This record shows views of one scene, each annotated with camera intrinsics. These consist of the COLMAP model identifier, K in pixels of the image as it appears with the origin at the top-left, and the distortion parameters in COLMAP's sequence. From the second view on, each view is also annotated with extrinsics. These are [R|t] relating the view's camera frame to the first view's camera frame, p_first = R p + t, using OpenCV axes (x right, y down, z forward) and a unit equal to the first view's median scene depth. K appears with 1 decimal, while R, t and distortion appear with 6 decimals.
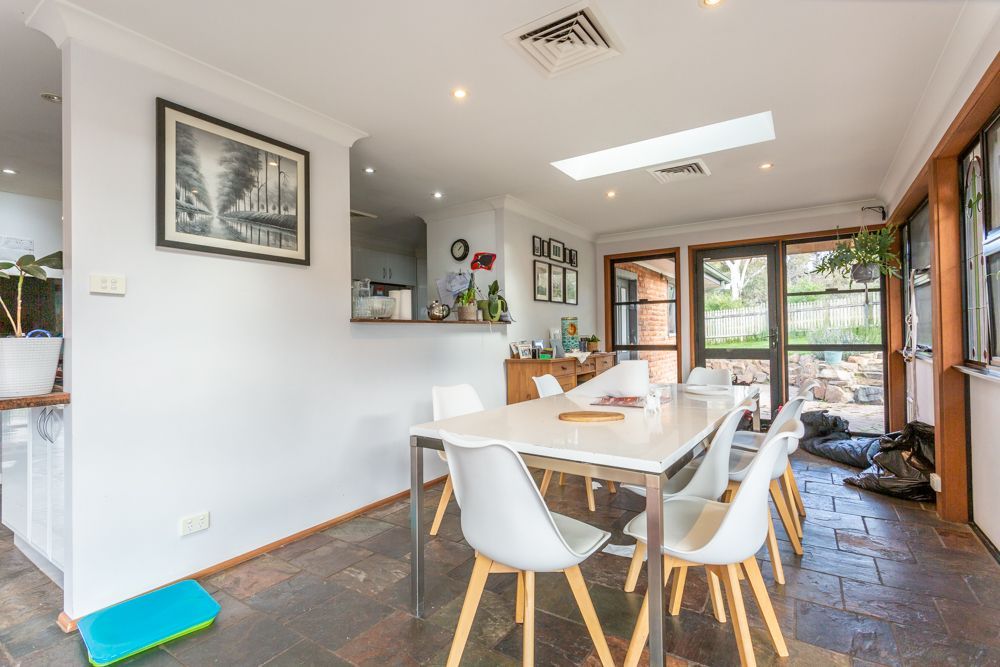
lens RADIAL K [[468.3, 0, 504.4], [0, 468.3, 332.0], [0, 0, 1]] dist [-0.005929, -0.000280]
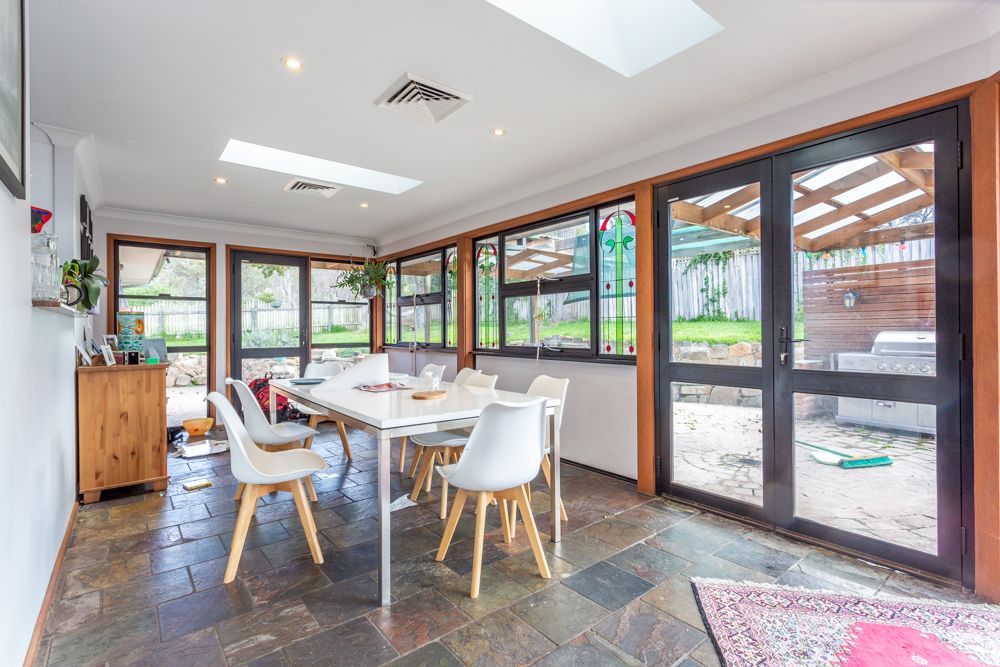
lens RADIAL K [[468.3, 0, 503.7], [0, 468.3, 333.0], [0, 0, 1]] dist [-0.005929, -0.000280]
pose [[0.299072, 0.008904, 0.954189, -0.416699], [-0.004674, 0.999958, -0.007866, 0.007653], [-0.954219, -0.002108, 0.299101, 0.171453]]
